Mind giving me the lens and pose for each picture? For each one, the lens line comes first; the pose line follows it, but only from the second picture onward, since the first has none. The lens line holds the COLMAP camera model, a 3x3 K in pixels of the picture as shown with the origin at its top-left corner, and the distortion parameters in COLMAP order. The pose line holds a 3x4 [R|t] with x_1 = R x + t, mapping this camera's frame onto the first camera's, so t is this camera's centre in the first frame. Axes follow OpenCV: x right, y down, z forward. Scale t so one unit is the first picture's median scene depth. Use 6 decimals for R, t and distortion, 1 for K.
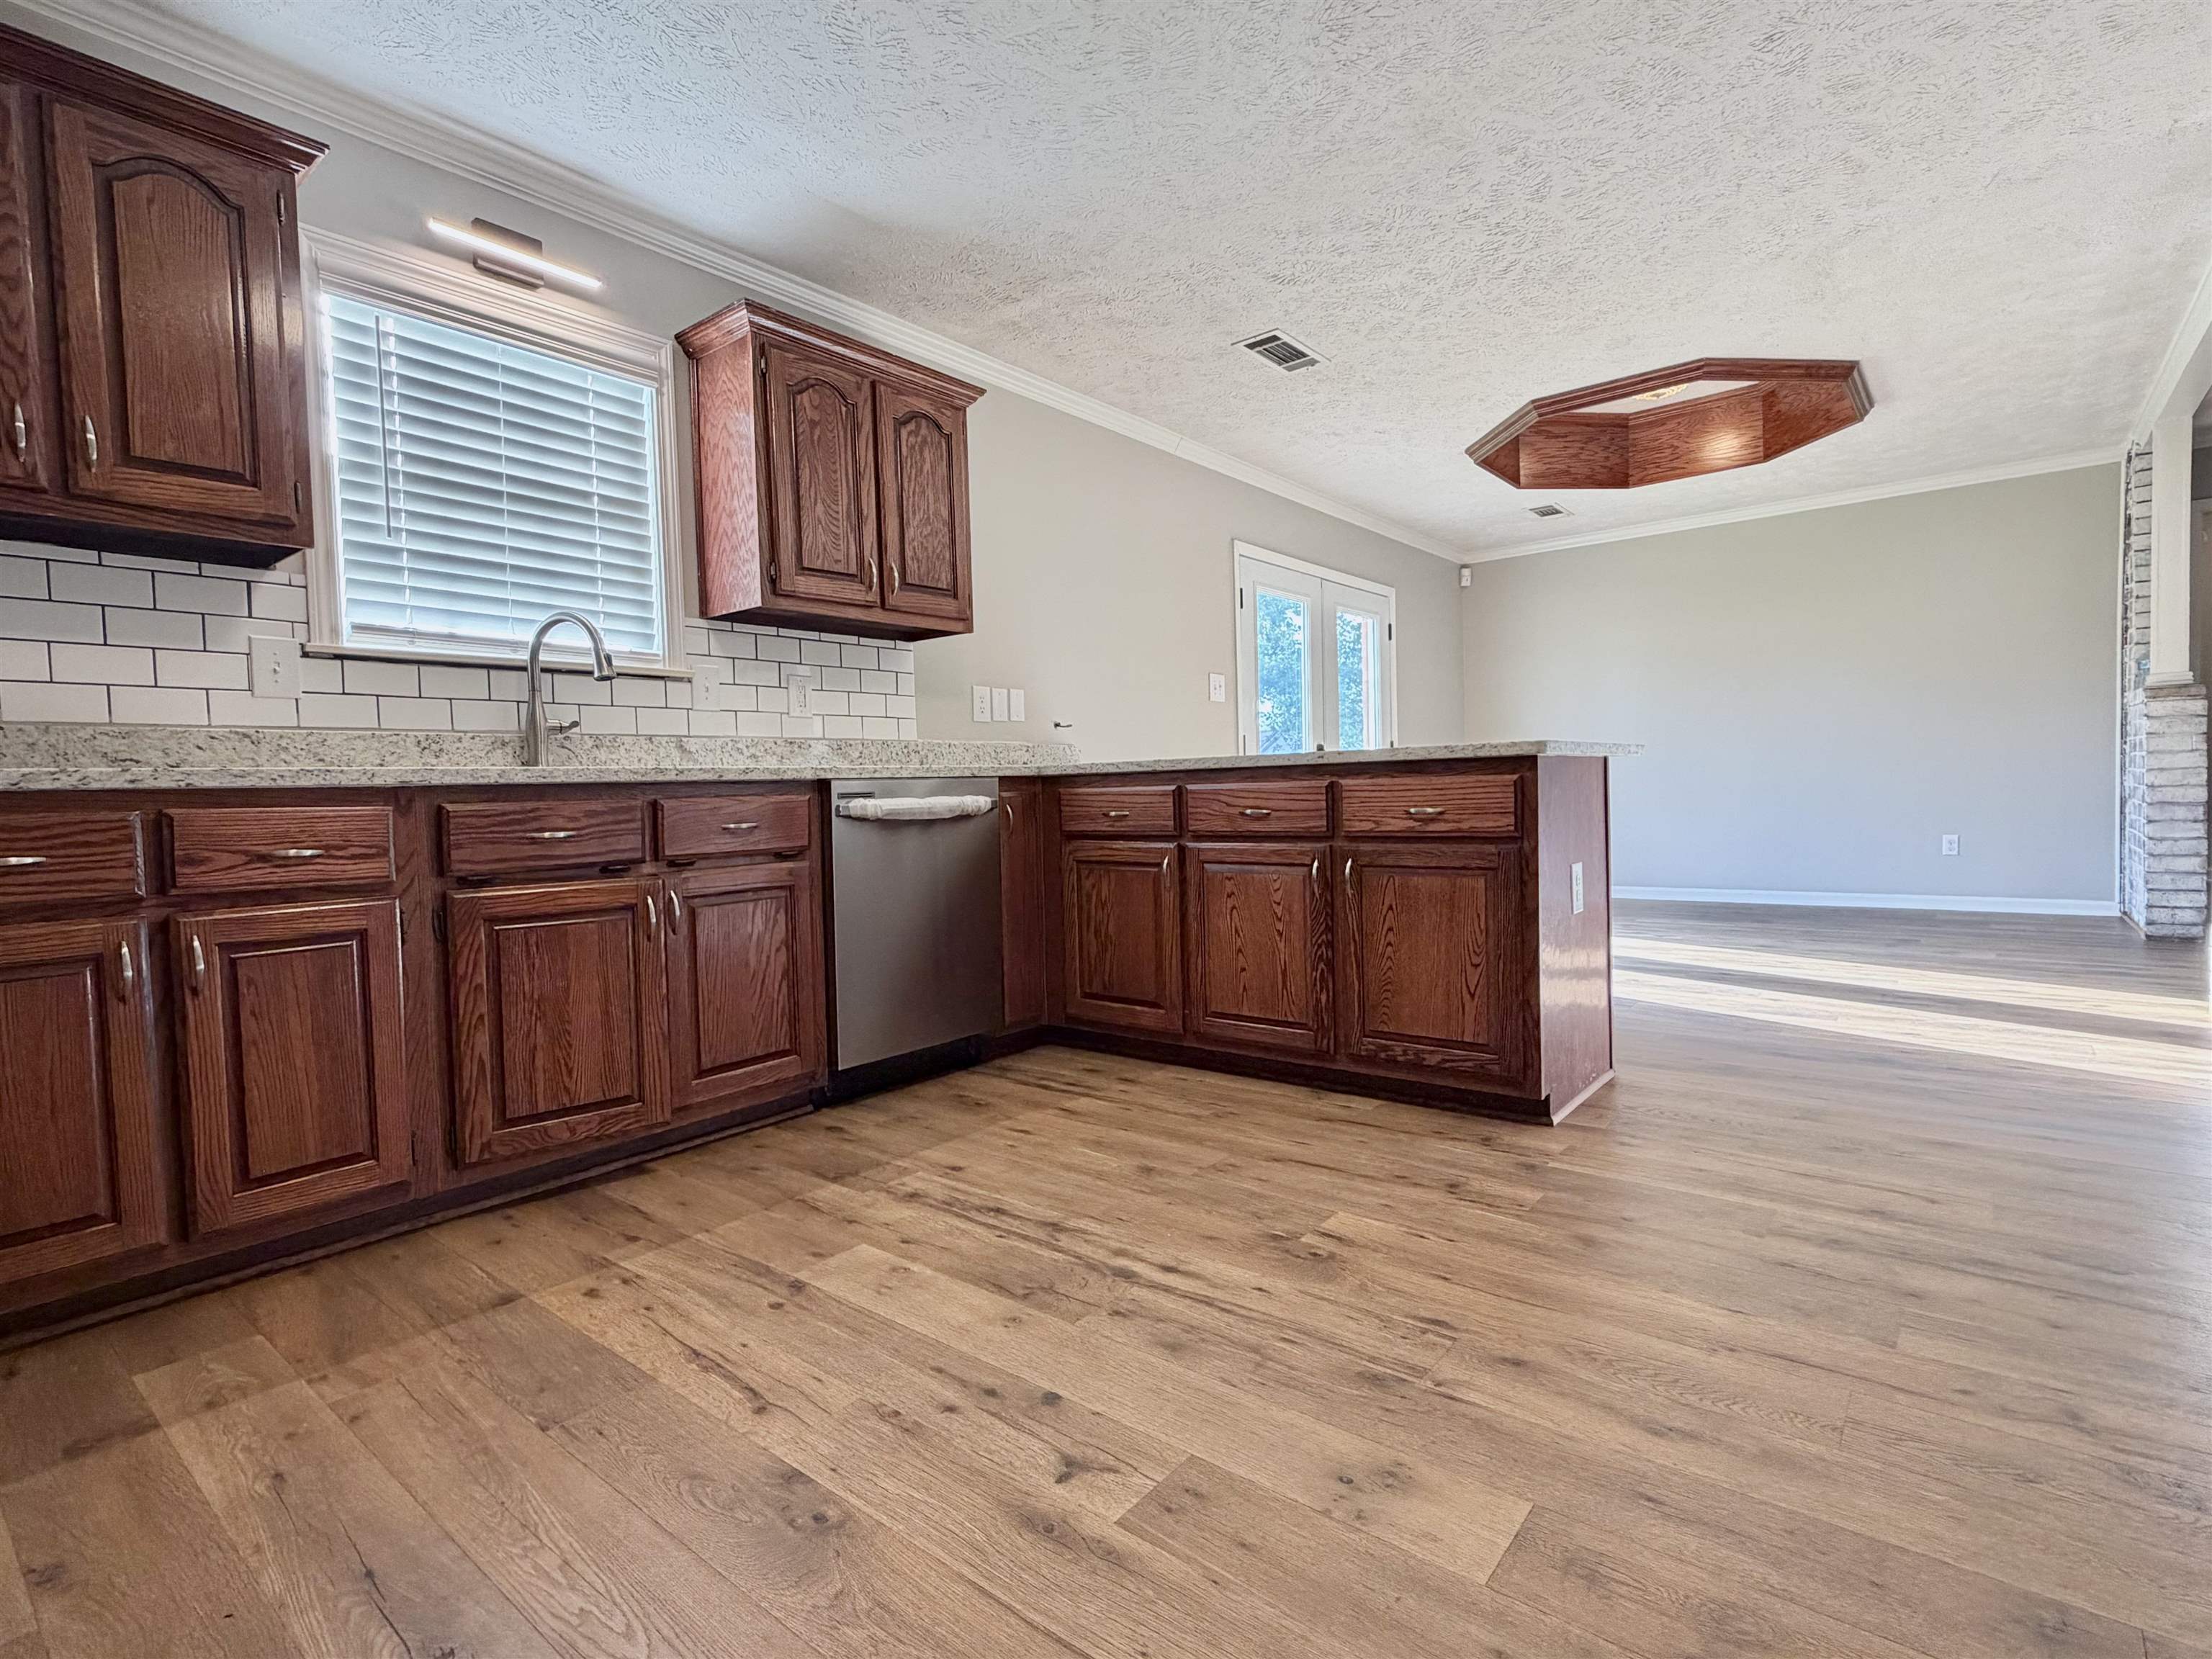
lens RADIAL K [[1082.7, 0, 1109.4], [0, 1082.7, 833.4], [0, 0, 1]] dist [0.003094, -0.001734]
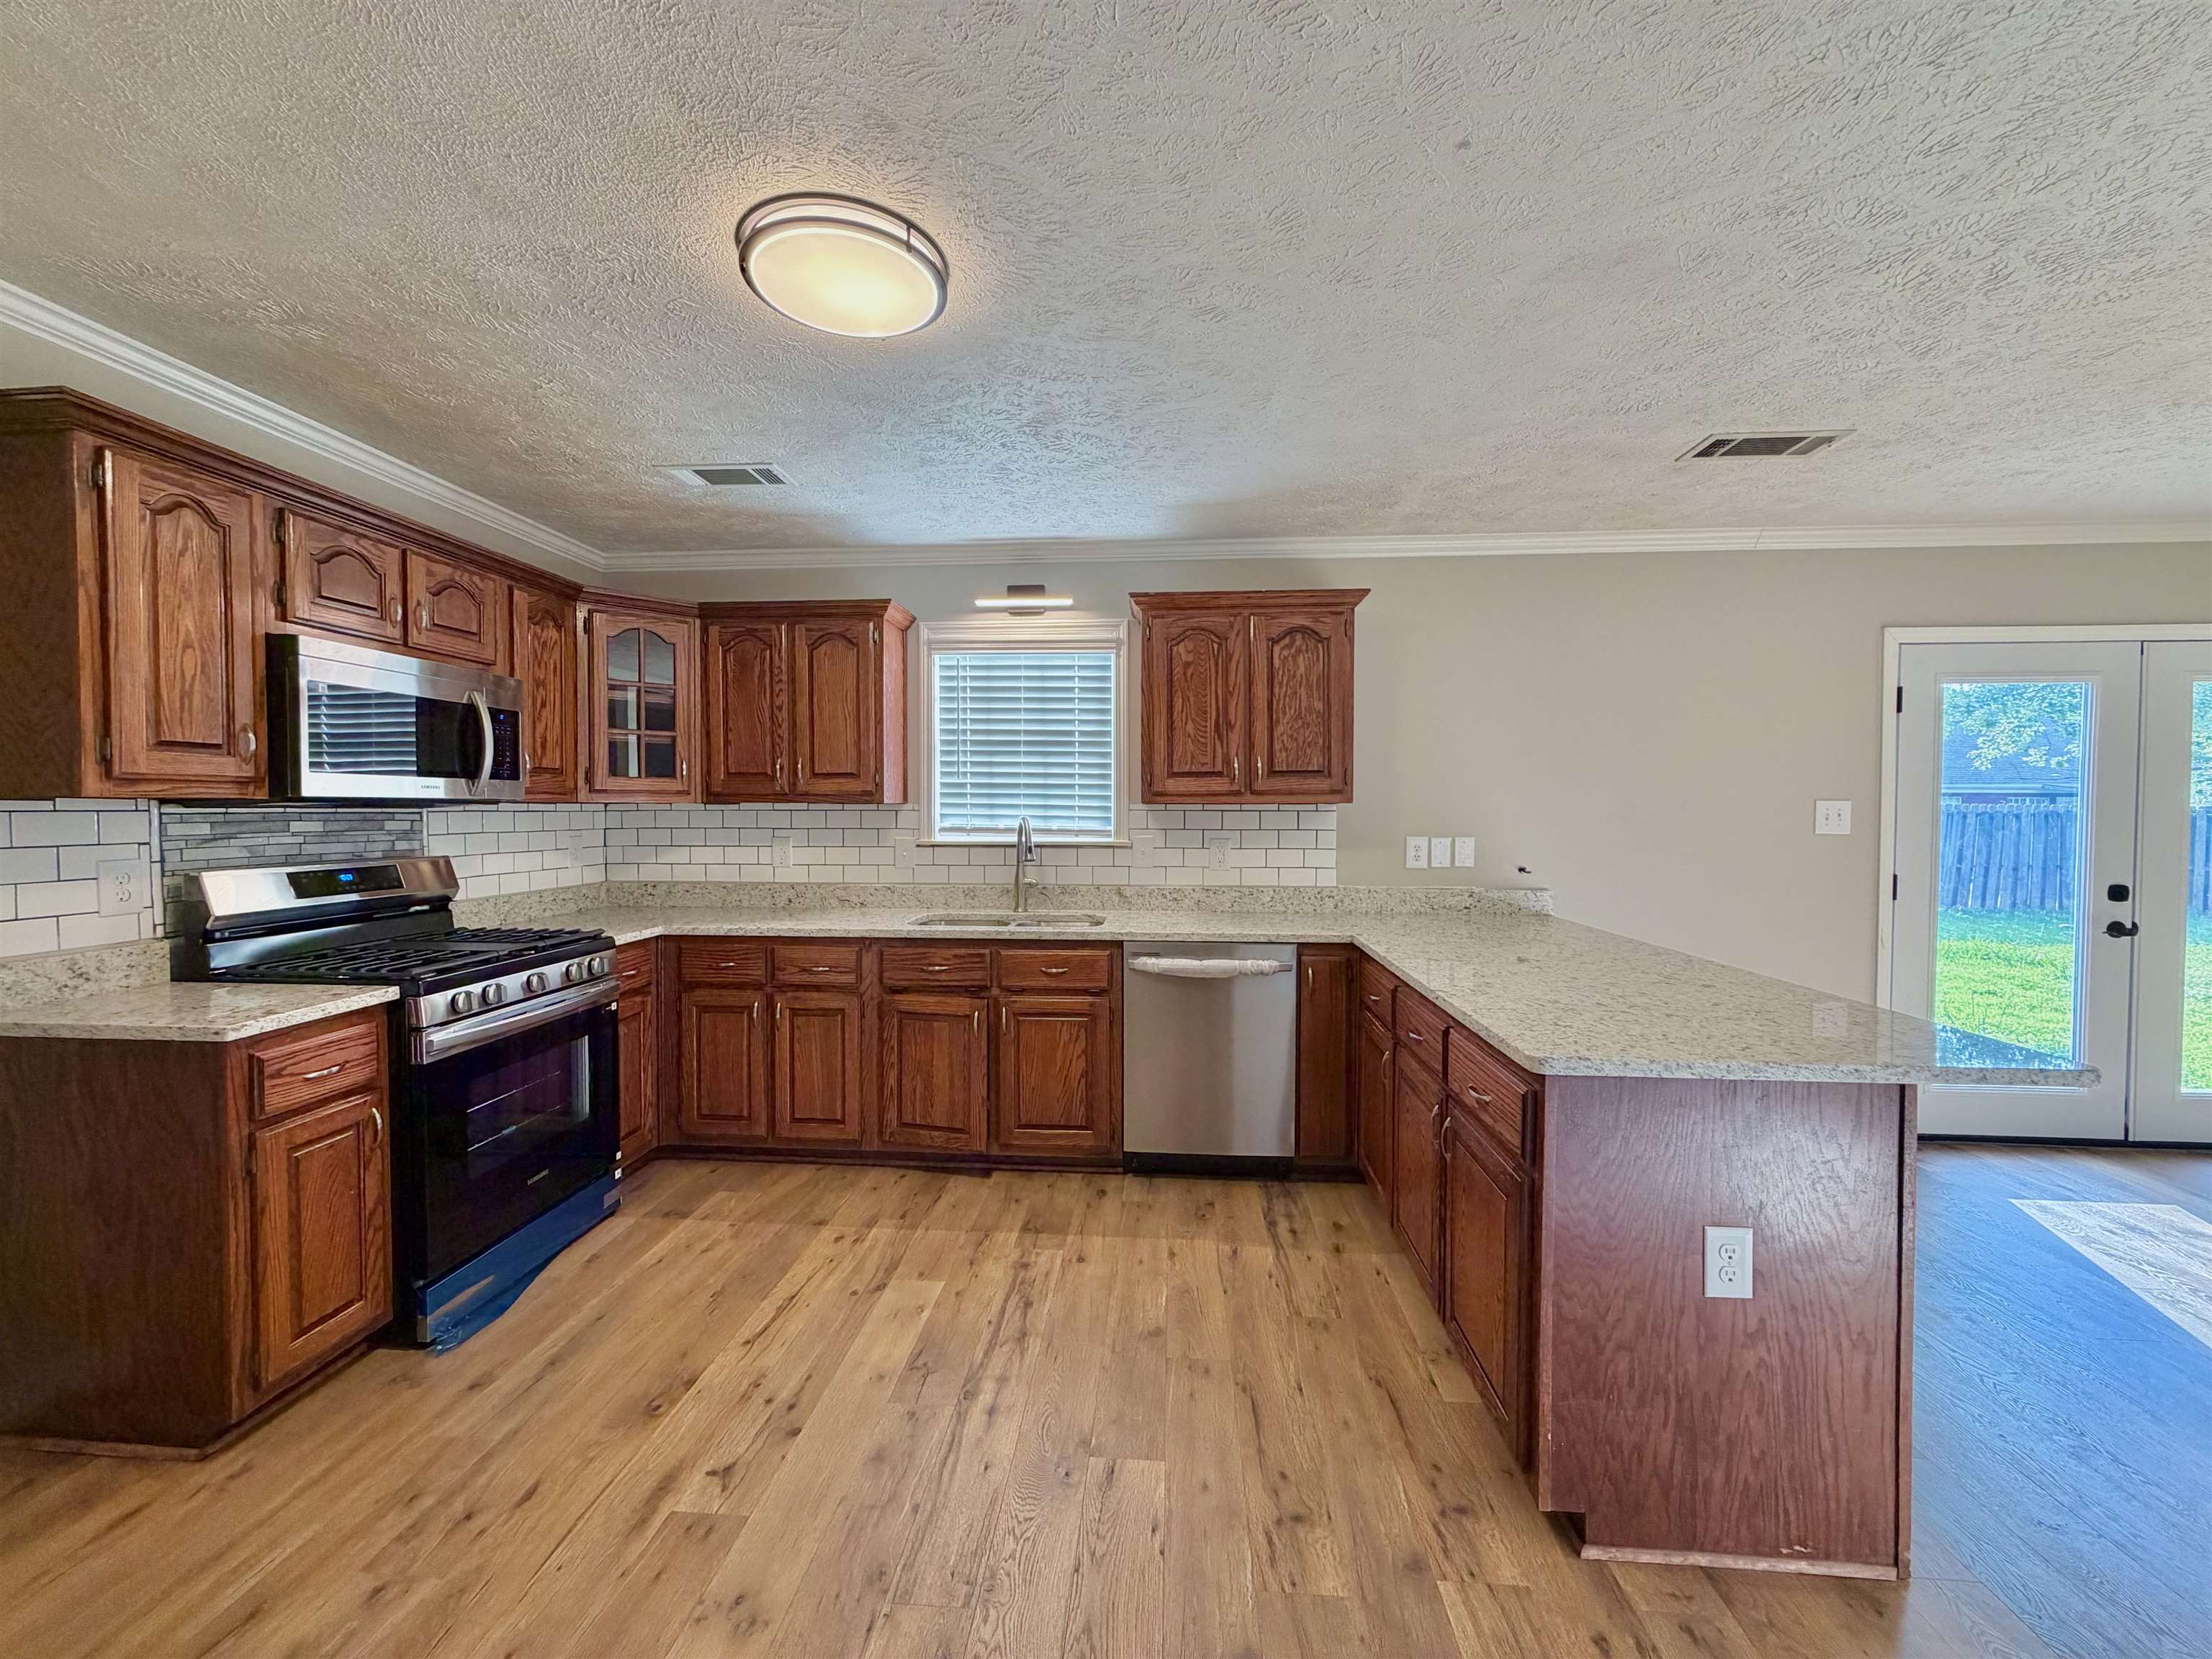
lens RADIAL K [[896.1, 0, 1116.0], [0, 896.1, 827.9], [0, 0, 1]] dist [0.000331, -0.000196]
pose [[0.561954, 0.050838, -0.825605, 0.714711], [-0.050063, 0.998370, 0.027401, -0.239172], [0.825652, 0.025934, 0.563583, 0.362636]]
